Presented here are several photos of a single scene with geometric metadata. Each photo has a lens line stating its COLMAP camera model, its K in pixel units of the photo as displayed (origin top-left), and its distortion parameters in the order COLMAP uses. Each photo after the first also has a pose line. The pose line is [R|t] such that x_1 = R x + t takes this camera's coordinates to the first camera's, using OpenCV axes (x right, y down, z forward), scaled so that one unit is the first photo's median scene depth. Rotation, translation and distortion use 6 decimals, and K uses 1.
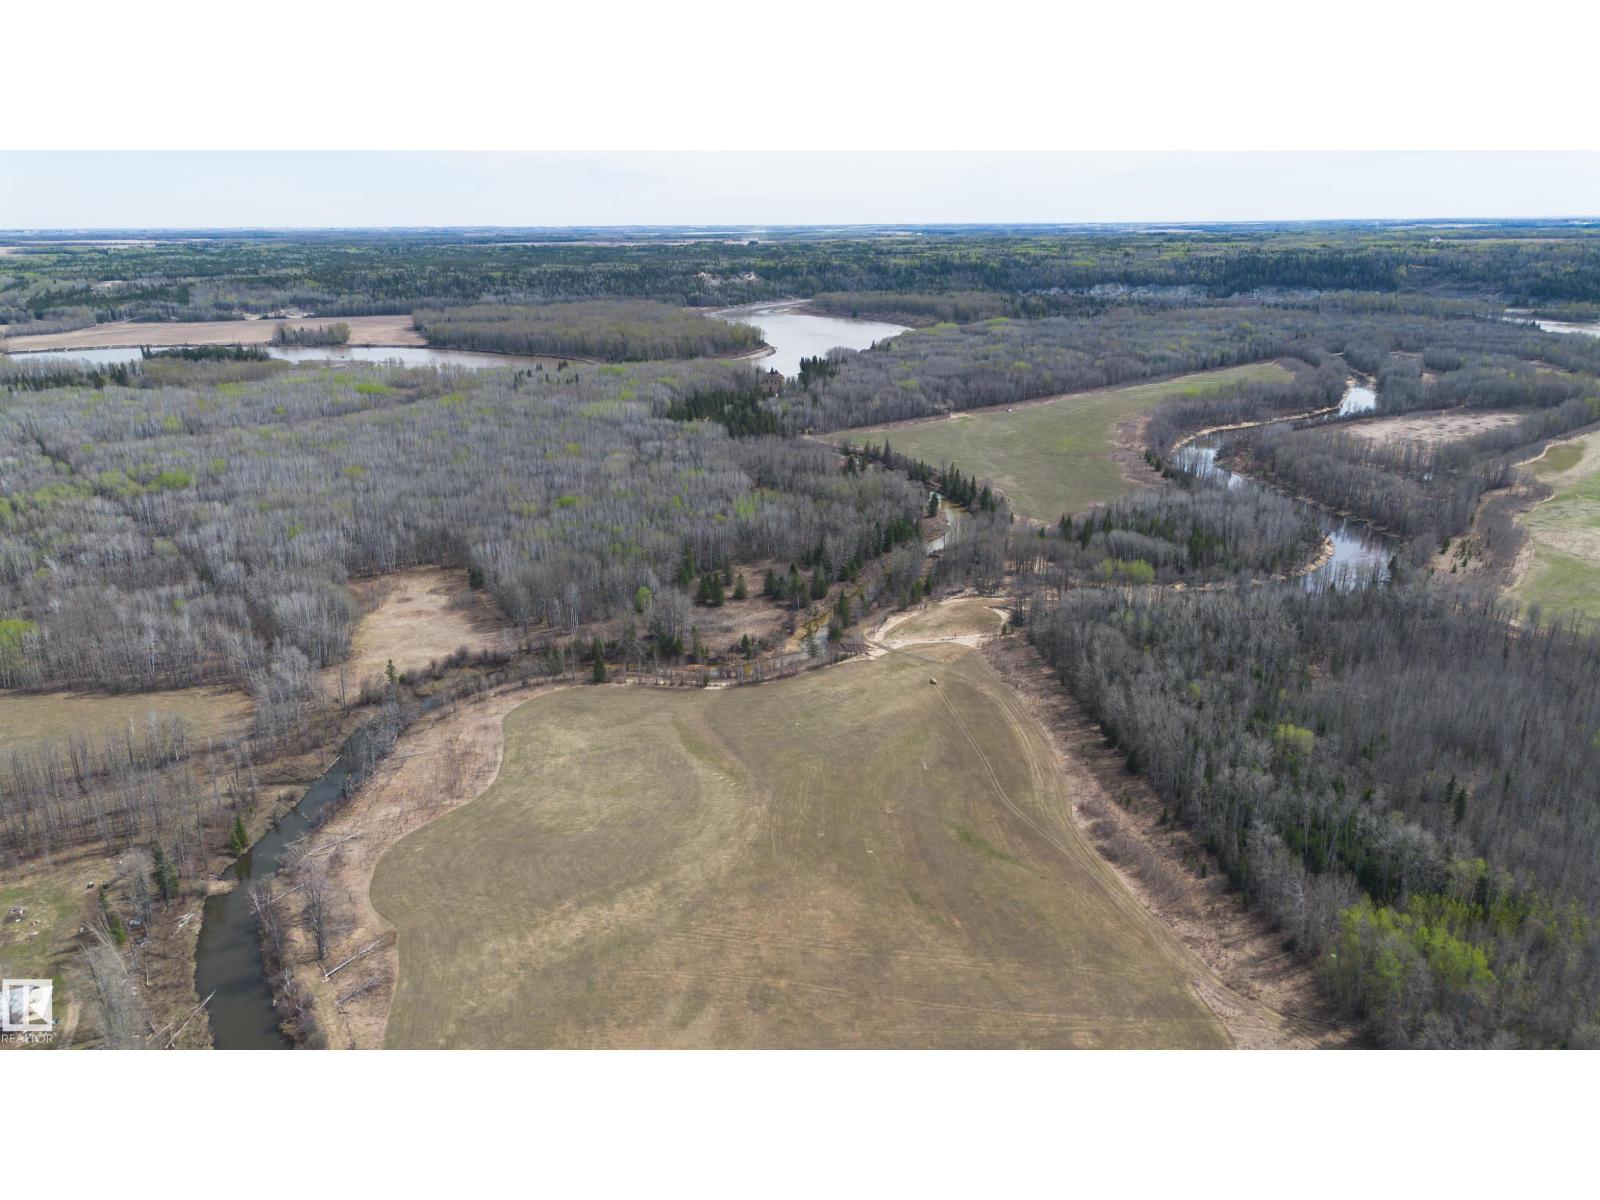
lens RADIAL K [[1140.2, 0, 794.9], [0, 1140.2, 600.5], [0, 0, 1]] dist [0.068780, -0.057197]
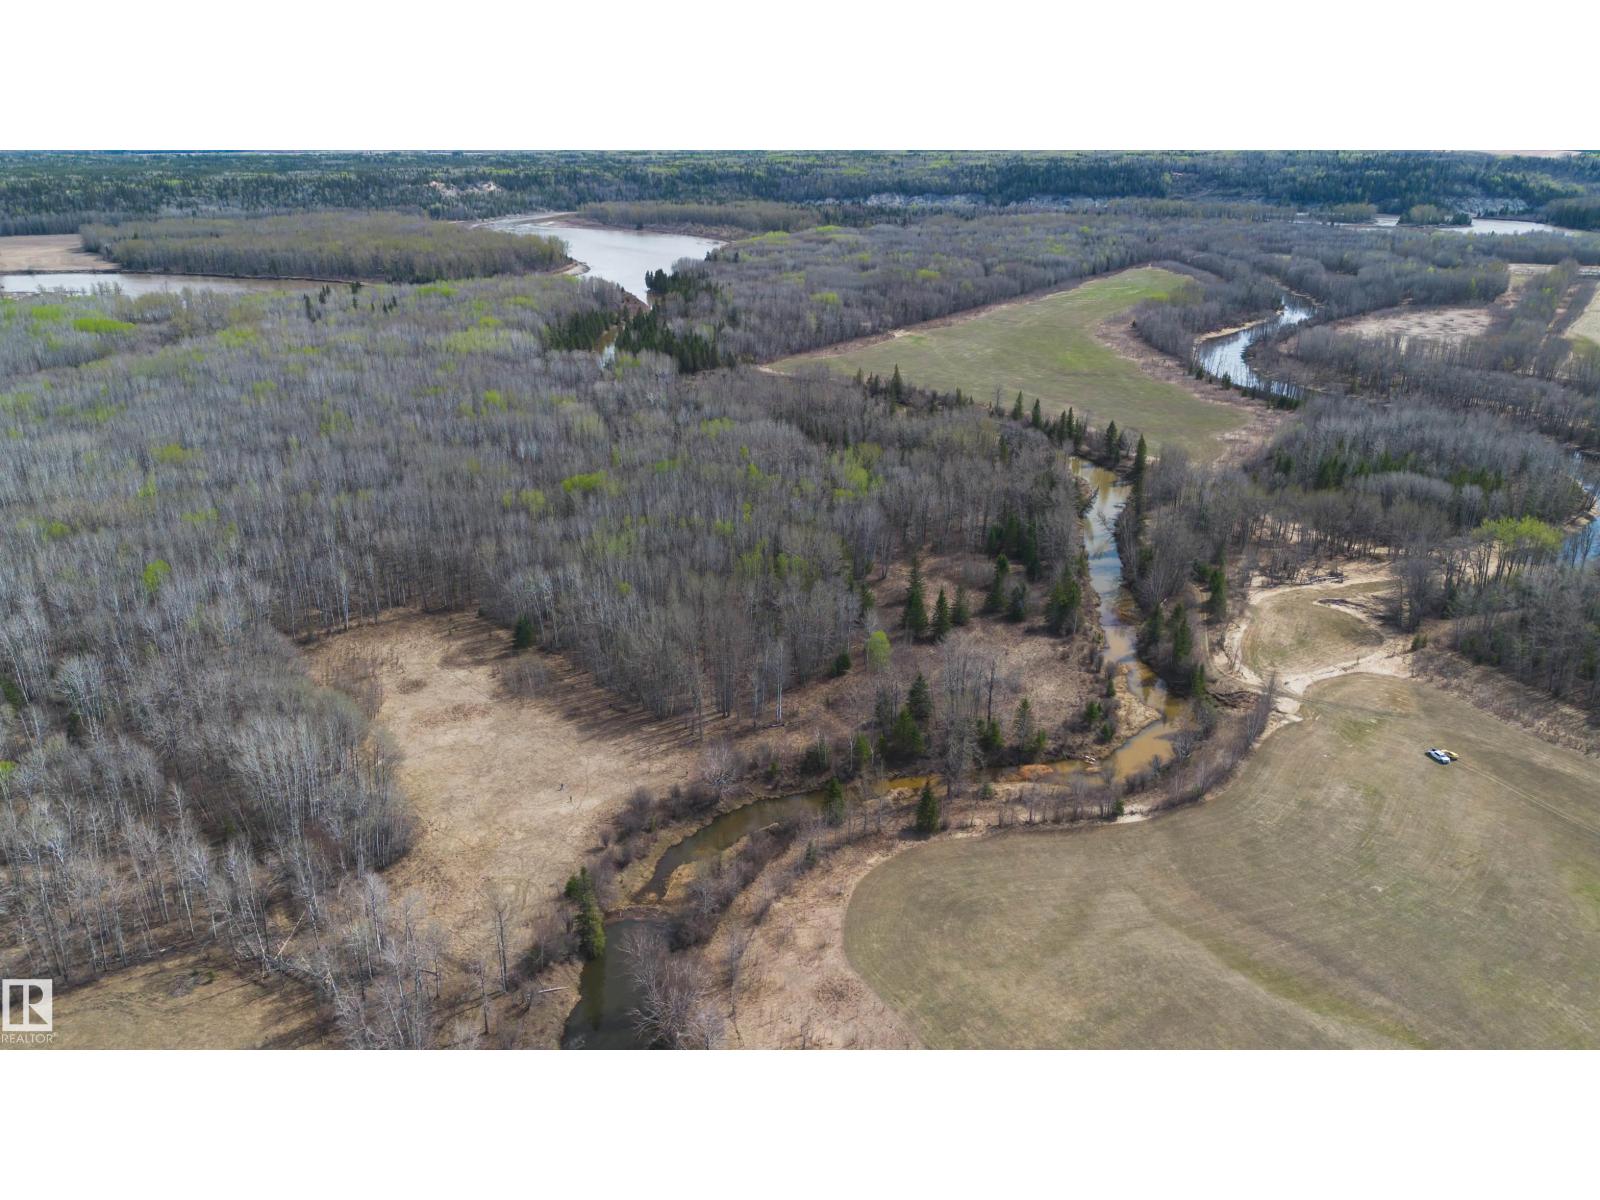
lens RADIAL K [[1143.6, 0, 796.6], [0, 1143.6, 596.9], [0, 0, 1]] dist [0.065978, -0.055084]
pose [[0.964987, -0.093757, 0.244970, -0.078433], [0.079687, 0.994582, 0.066752, -0.017629], [-0.249901, -0.044894, 0.967230, 0.108039]]
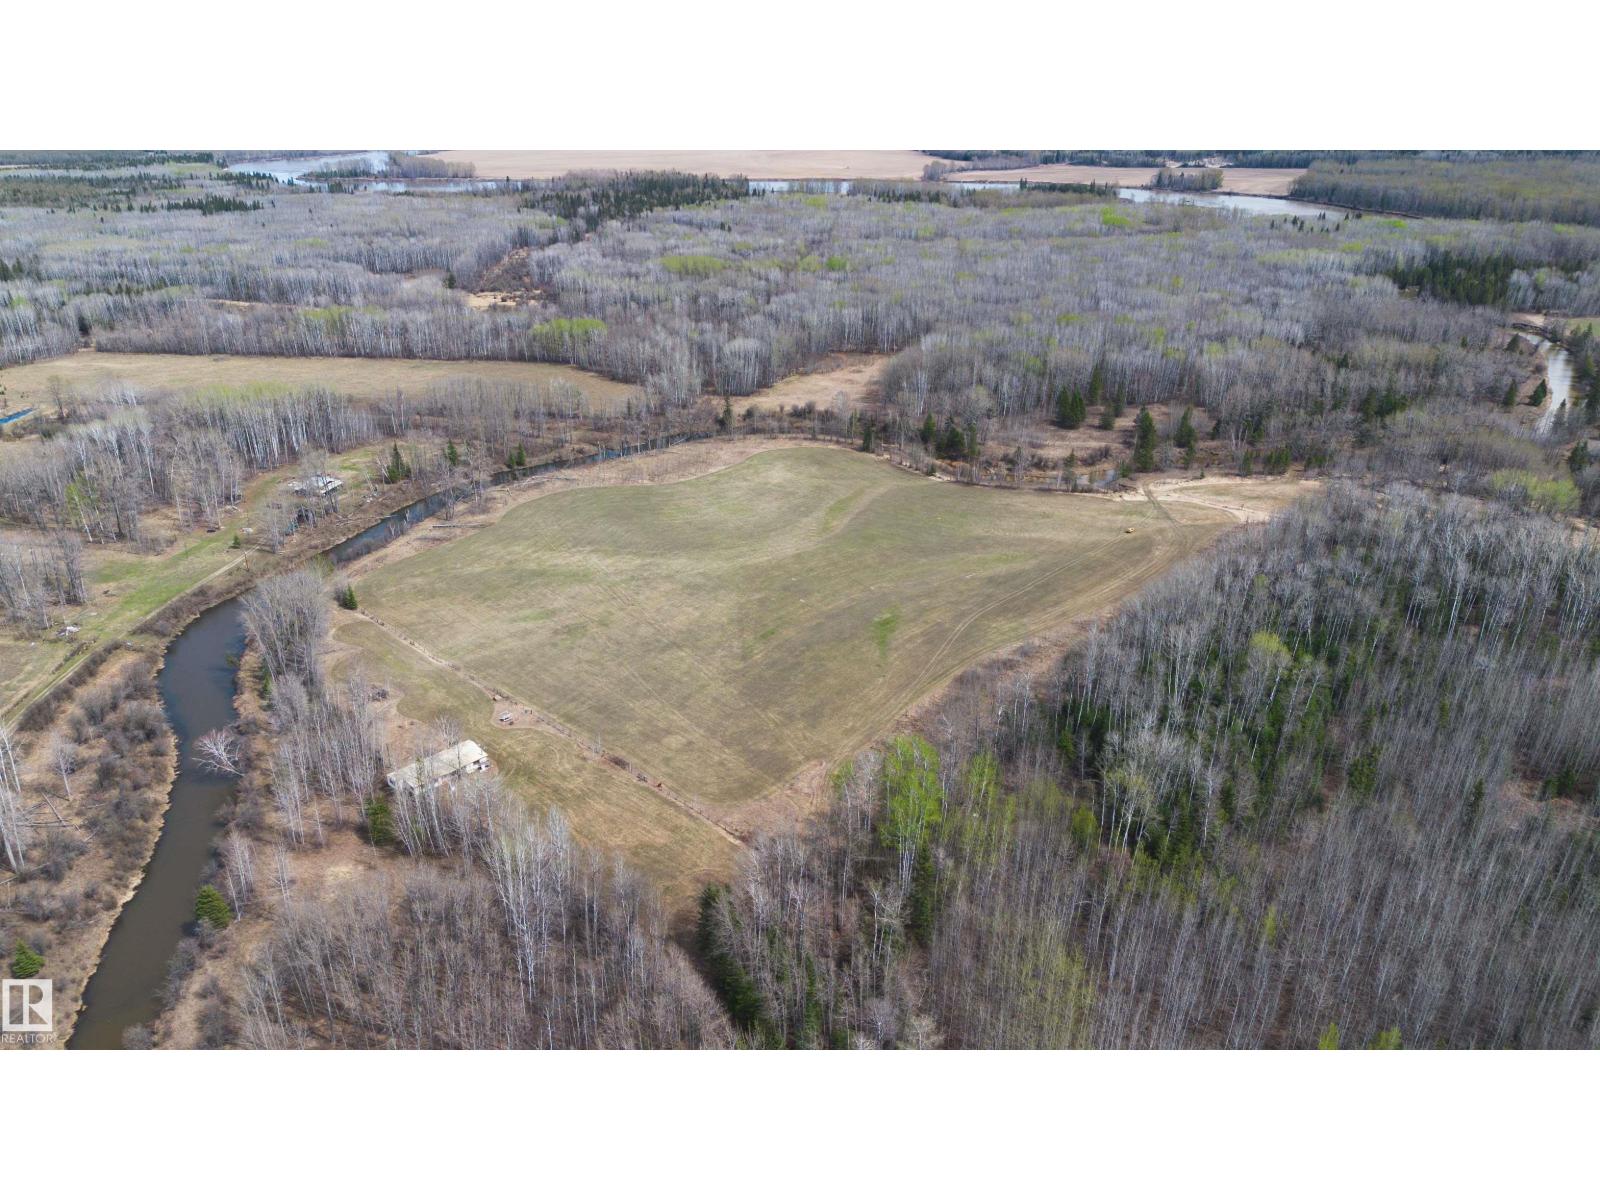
lens RADIAL K [[1140.2, 0, 794.9], [0, 1140.2, 600.5], [0, 0, 1]] dist [0.068780, -0.057197]
pose [[0.672084, 0.306752, -0.673949, 0.124780], [-0.236168, 0.951423, 0.197531, 0.001640], [0.701803, 0.026408, 0.711881, 0.038462]]
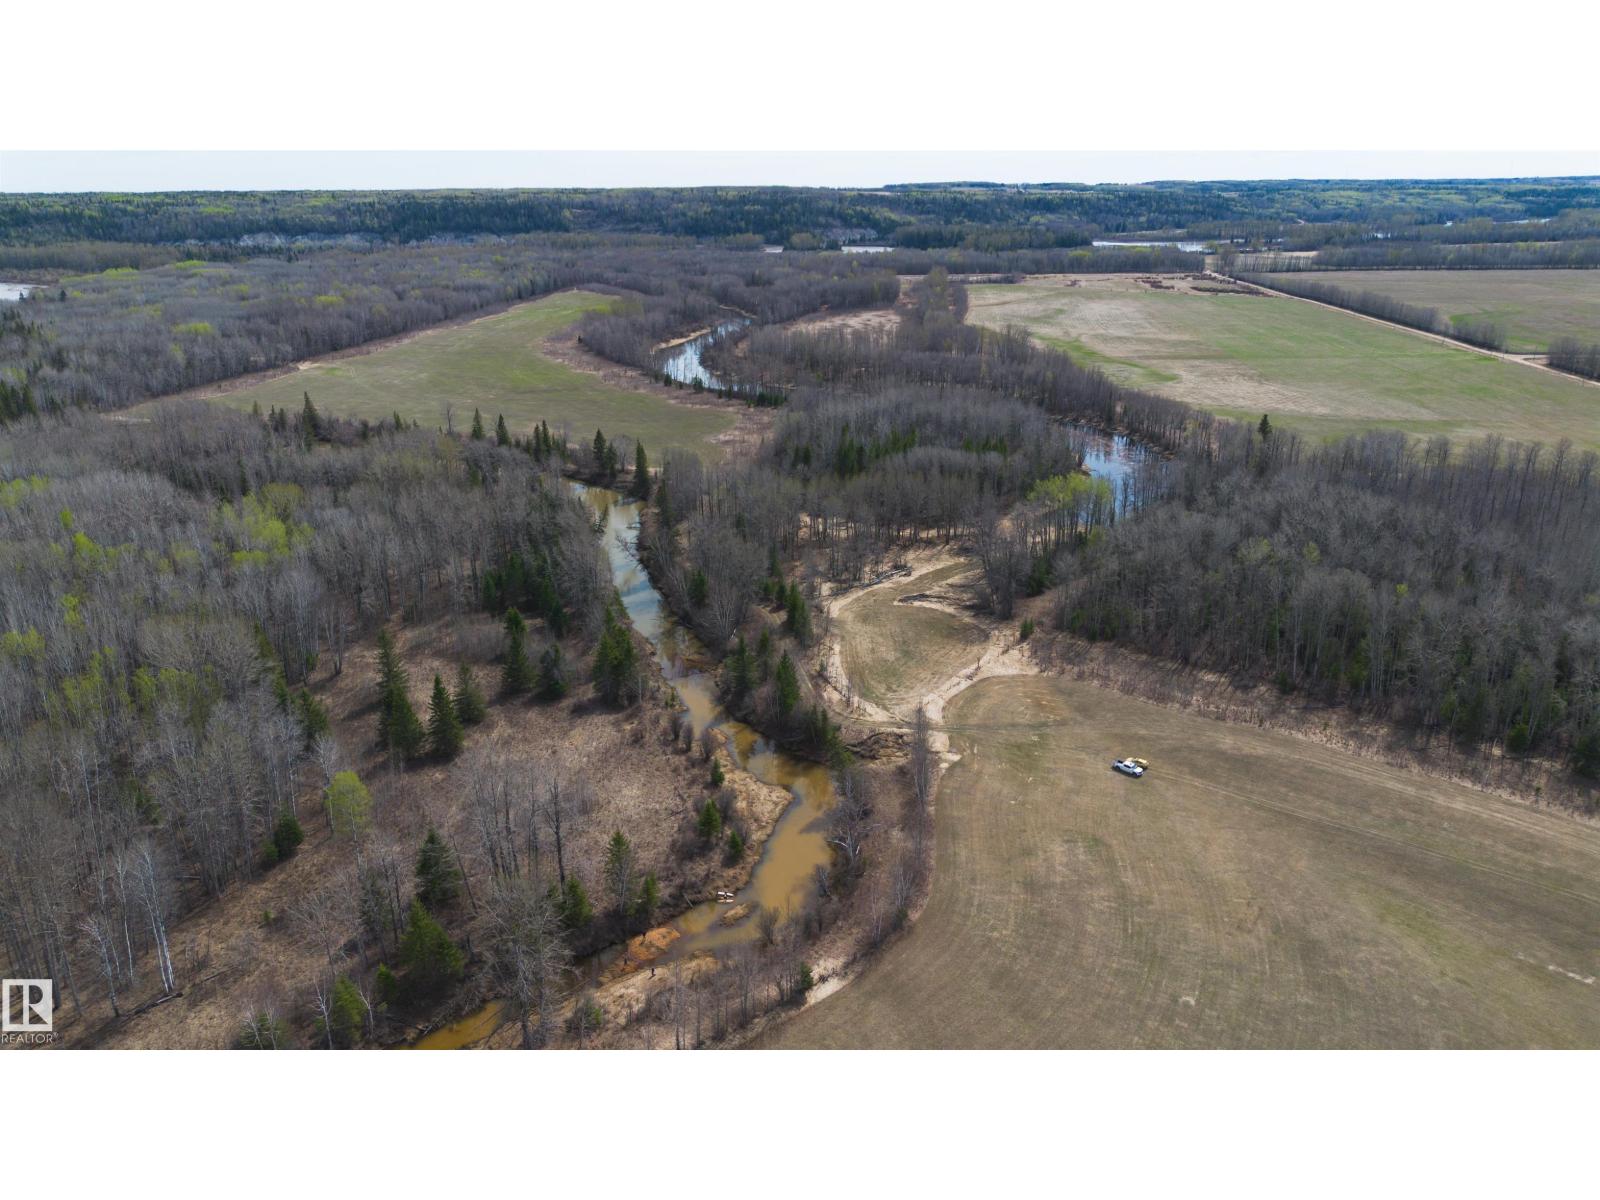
lens RADIAL K [[1143.6, 0, 796.6], [0, 1143.6, 596.9], [0, 0, 1]] dist [0.065978, -0.055084]
pose [[0.729999, -0.230348, 0.643461, -0.060762], [0.221638, 0.970398, 0.095941, -0.016065], [-0.646513, 0.072579, 0.759443, 0.158118]]
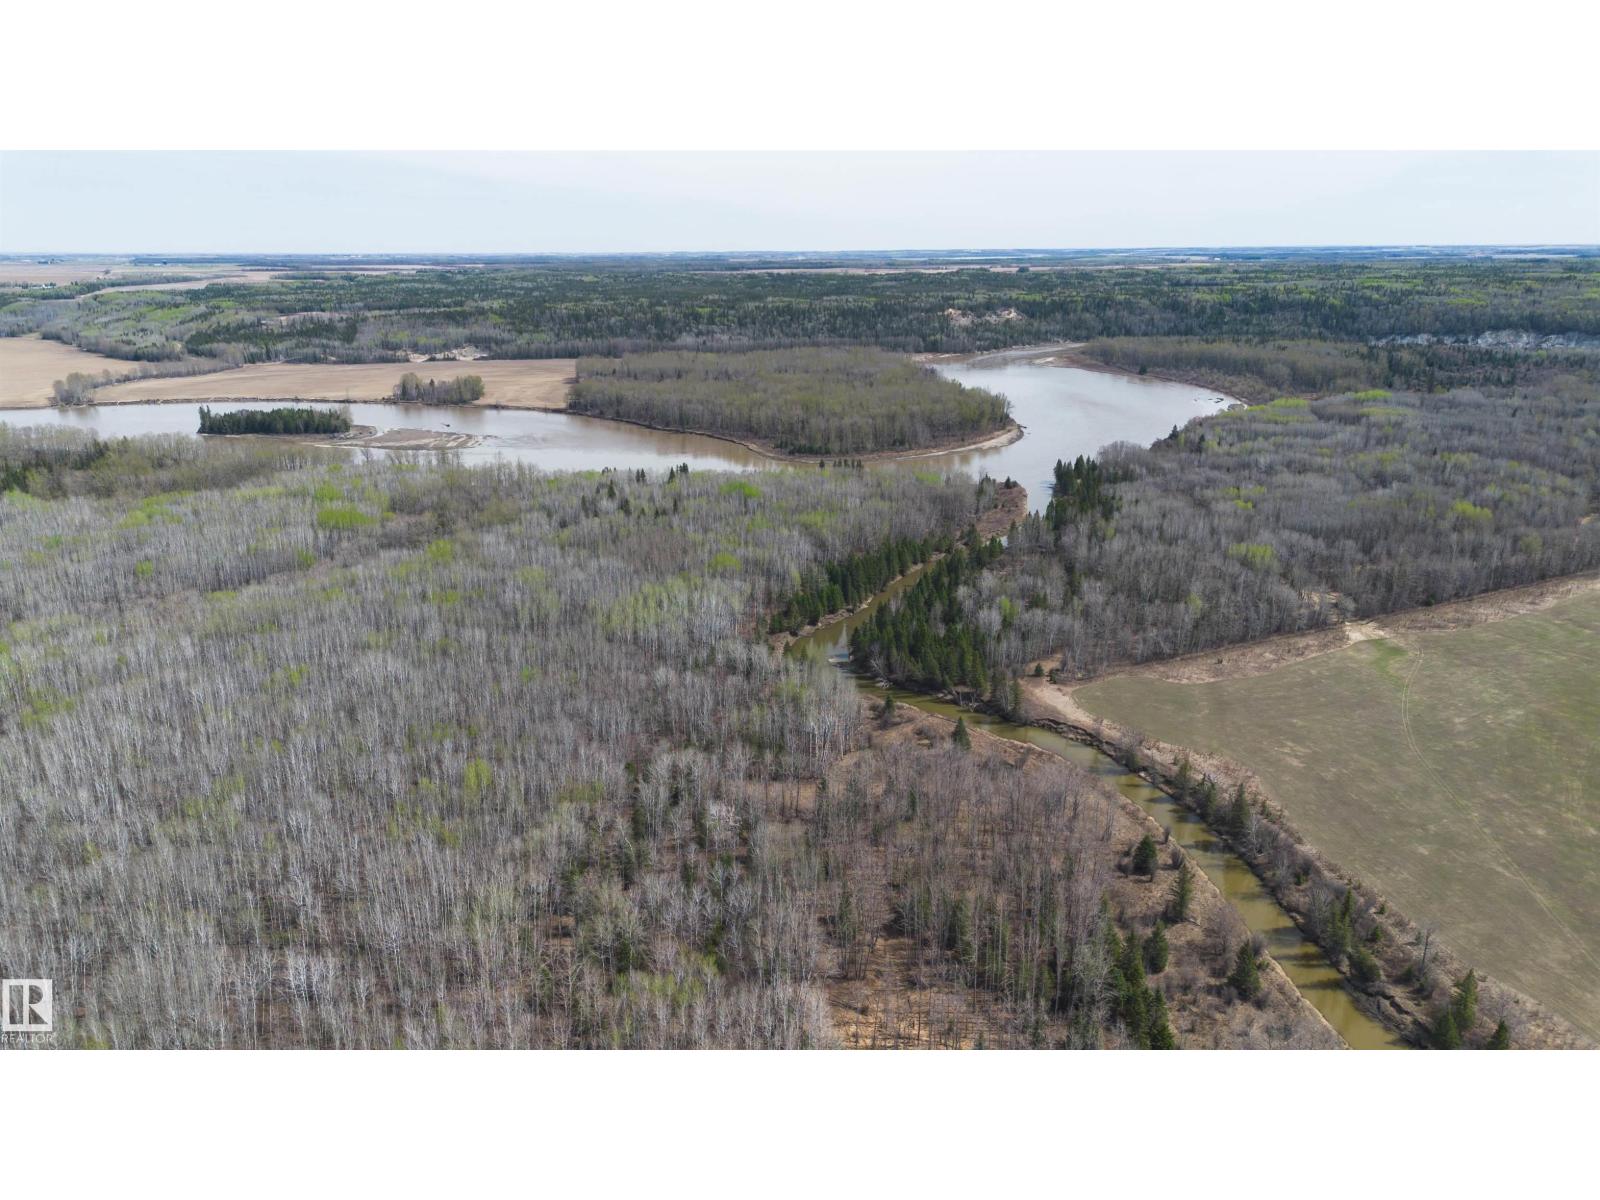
lens RADIAL K [[1140.2, 0, 794.9], [0, 1140.2, 600.5], [0, 0, 1]] dist [0.068780, -0.057197]
pose [[0.973799, 0.069650, -0.216480, 0.004351], [-0.073722, 0.997221, -0.010779, -0.079323], [0.215128, 0.026456, 0.976228, 0.234641]]
